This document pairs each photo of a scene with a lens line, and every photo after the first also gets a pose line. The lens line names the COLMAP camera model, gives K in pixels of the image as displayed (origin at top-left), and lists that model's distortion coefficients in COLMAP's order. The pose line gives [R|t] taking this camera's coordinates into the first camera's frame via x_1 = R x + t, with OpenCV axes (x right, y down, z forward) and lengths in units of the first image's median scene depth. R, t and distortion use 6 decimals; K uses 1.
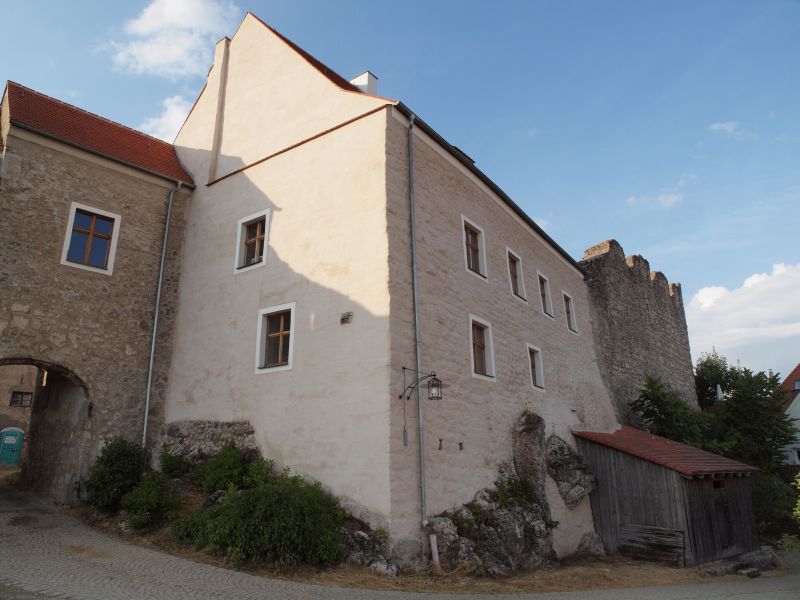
lens RADIAL K [[571.6, 0, 394.7], [0, 571.6, 280.0], [0, 0, 1]] dist [-0.122050, 0.095719]
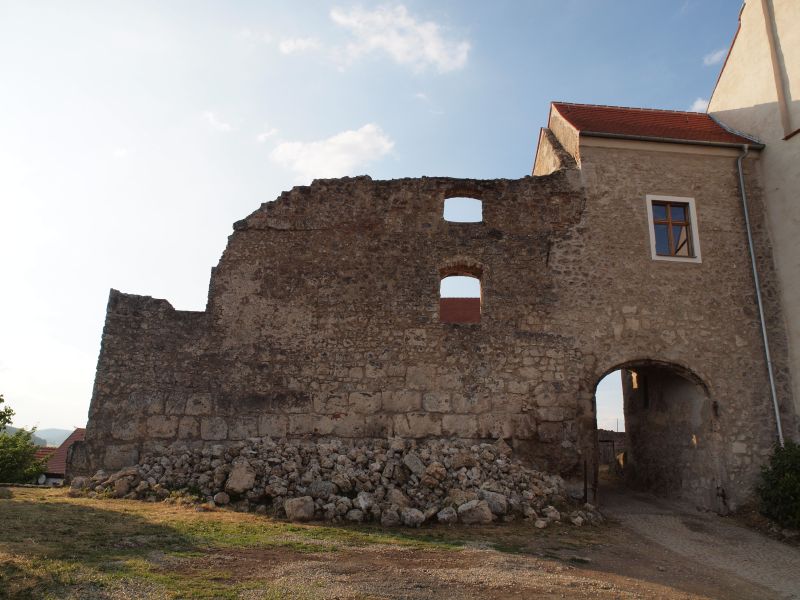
lens RADIAL K [[571.6, 0, 394.7], [0, 571.6, 280.0], [0, 0, 1]] dist [-0.122050, 0.095719]
pose [[0.709287, -0.166852, -0.684889, -0.251396], [0.169991, 0.983396, -0.063528, -0.008389], [0.684117, -0.071366, 0.725873, -0.015355]]
